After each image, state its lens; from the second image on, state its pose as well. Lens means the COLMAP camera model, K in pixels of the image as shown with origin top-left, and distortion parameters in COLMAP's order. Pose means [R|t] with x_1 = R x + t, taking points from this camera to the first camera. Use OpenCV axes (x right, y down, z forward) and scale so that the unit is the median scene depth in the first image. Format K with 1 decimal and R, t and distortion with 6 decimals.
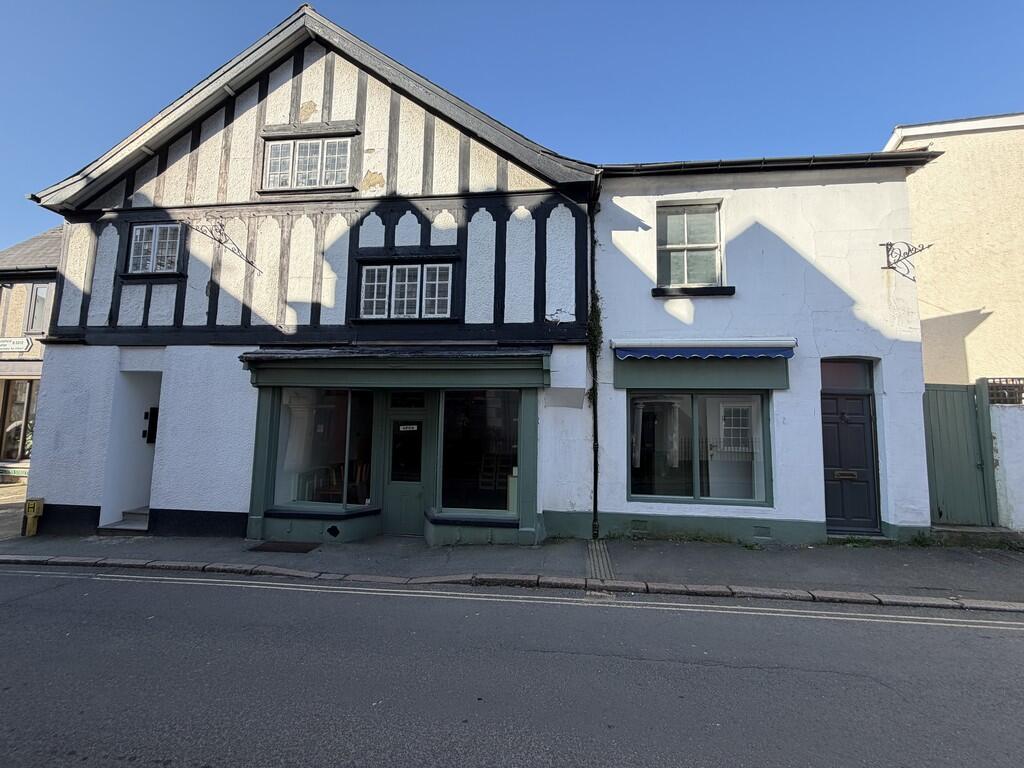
lens RADIAL K [[407.9, 0, 514.8], [0, 407.9, 384.9], [0, 0, 1]] dist [-0.001039, 0.000268]
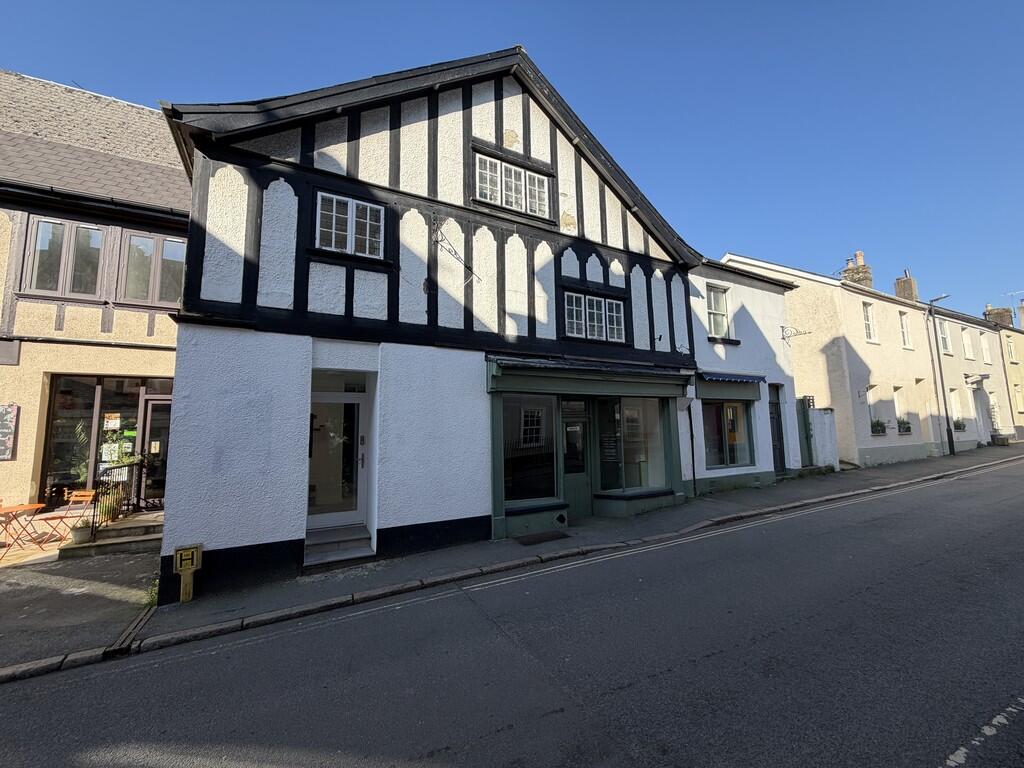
lens RADIAL K [[407.9, 0, 520.9], [0, 407.9, 382.4], [0, 0, 1]] dist [-0.001039, 0.000268]
pose [[0.818345, 0.035947, 0.573602, -1.144724], [-0.021374, 0.999255, -0.032128, 0.012114], [-0.574330, 0.014032, 0.818504, 0.110750]]
